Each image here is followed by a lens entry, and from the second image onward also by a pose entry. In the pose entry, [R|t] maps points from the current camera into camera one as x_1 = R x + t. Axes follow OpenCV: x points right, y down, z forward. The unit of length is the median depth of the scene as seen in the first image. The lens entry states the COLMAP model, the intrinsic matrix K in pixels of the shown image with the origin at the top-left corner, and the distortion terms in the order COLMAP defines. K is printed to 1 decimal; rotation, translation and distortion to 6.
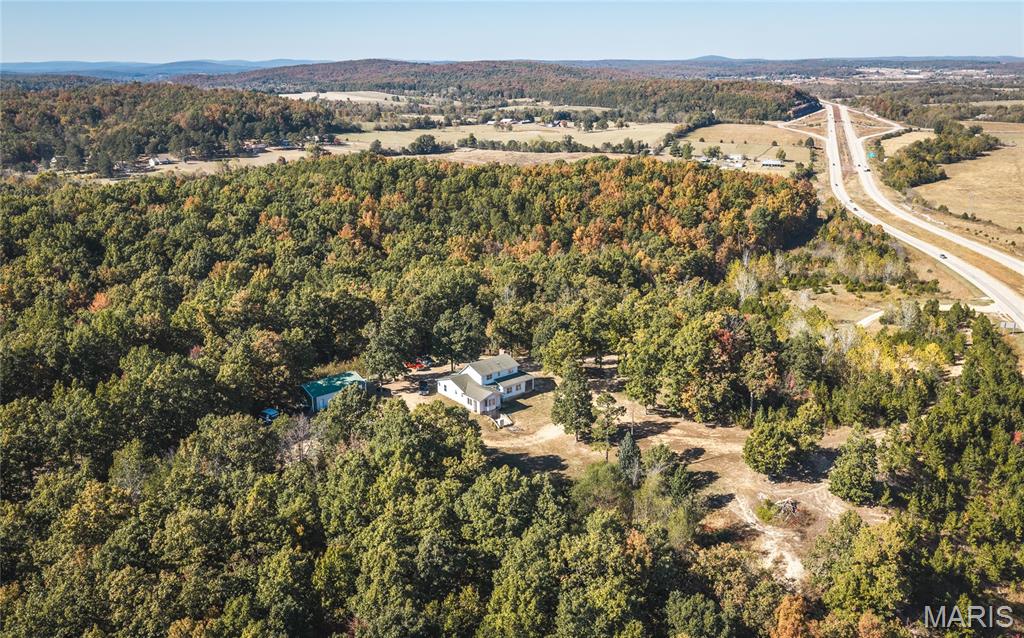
lens RADIAL K [[827.4, 0, 510.1], [0, 827.4, 339.8], [0, 0, 1]] dist [0.043452, -0.089441]
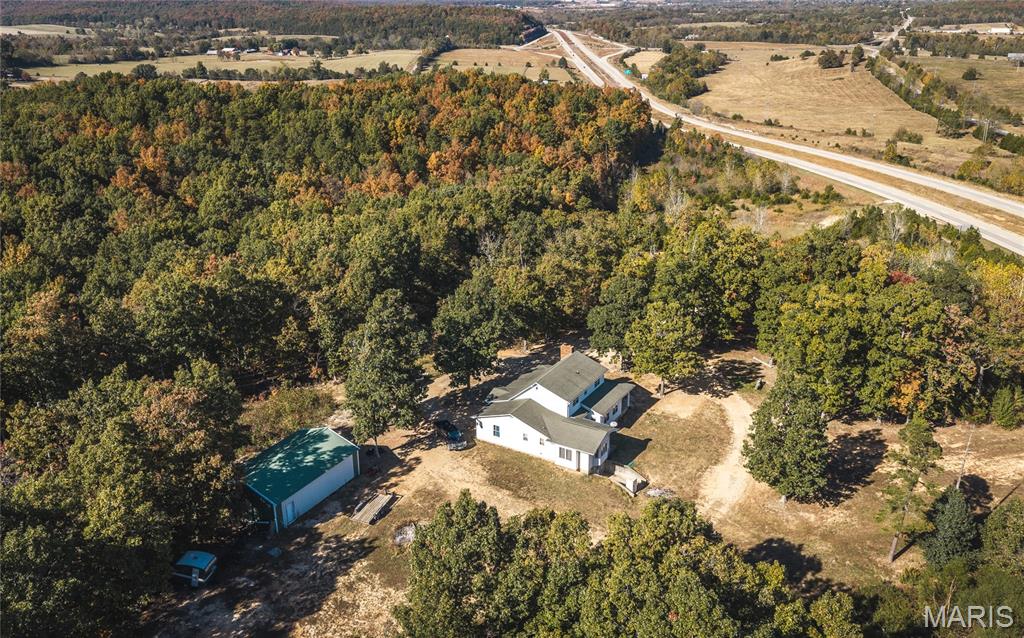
lens RADIAL K [[836.3, 0, 512.0], [0, 836.3, 319.0], [0, 0, 1]] dist [0.010094, -0.014484]
pose [[0.946255, -0.120949, 0.299954, -0.097987], [0.106027, 0.992197, 0.065600, -0.022069], [-0.305547, -0.030271, 0.951696, 0.203220]]
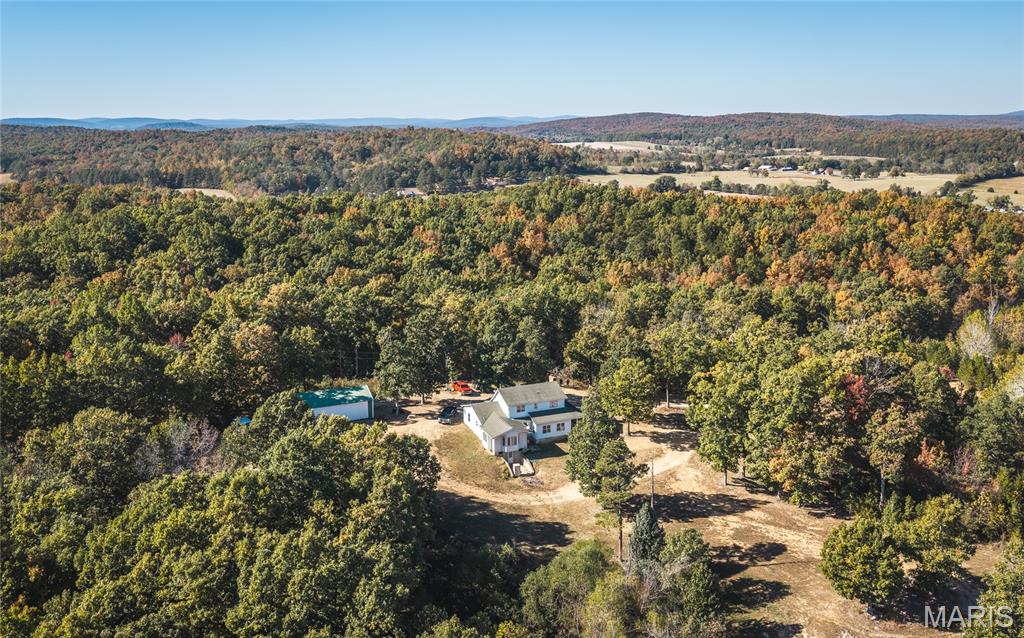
lens RADIAL K [[836.3, 0, 512.0], [0, 836.3, 319.0], [0, 0, 1]] dist [0.010094, -0.014484]
pose [[0.952044, 0.071322, -0.297533, 0.081298], [-0.096116, 0.992939, -0.069531, 0.007367], [0.290473, 0.094794, 0.952176, 0.109427]]
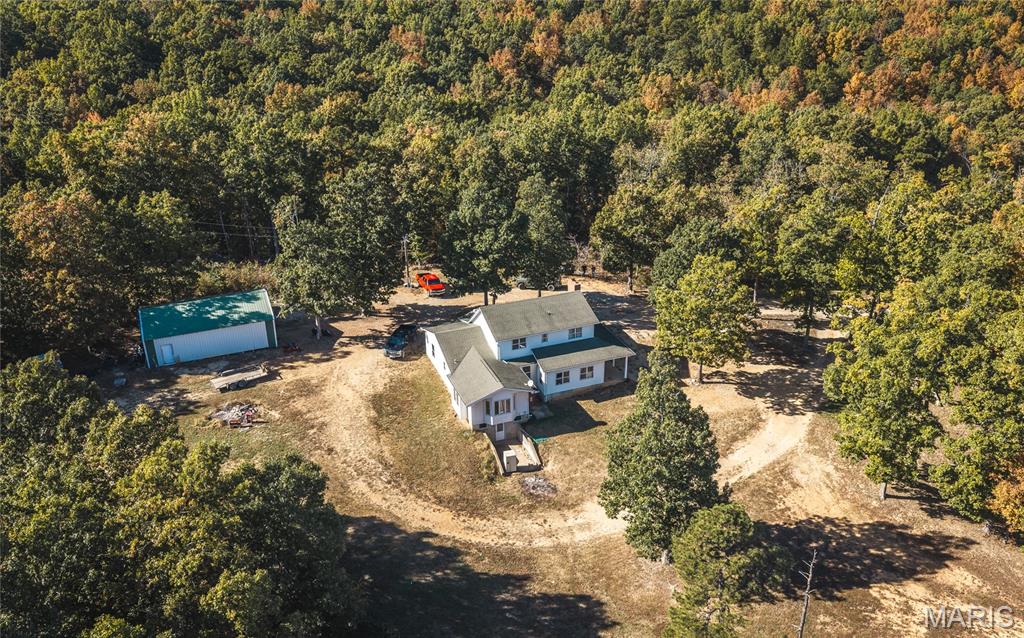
lens RADIAL K [[852.8, 0, 512.0], [0, 852.8, 319.0], [0, 0, 1]] dist [0.008434, -0.010274]
pose [[0.948028, 0.137071, -0.287148, 0.042971], [-0.098754, 0.984640, 0.143982, -0.014172], [0.302473, -0.108142, 0.947003, 0.242365]]
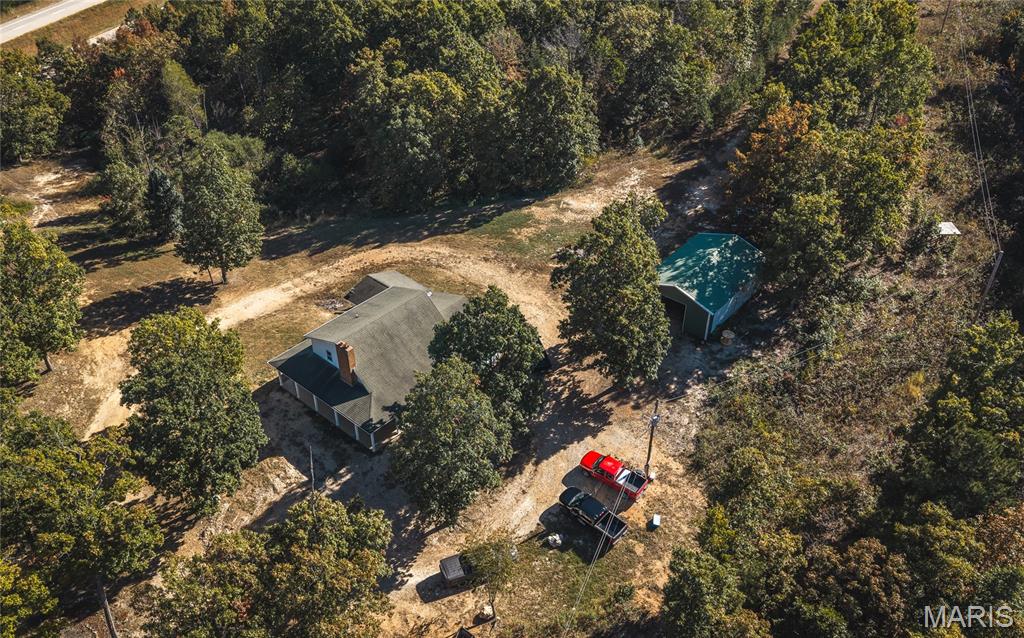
lens RADIAL K [[836.3, 0, 512.0], [0, 836.3, 319.0], [0, 0, 1]] dist [0.010094, -0.014484]
pose [[-0.985494, 0.102588, -0.135196, -0.014432], [-0.049055, 0.590427, 0.805599, -0.136294], [0.162468, 0.800545, -0.576829, 0.546225]]
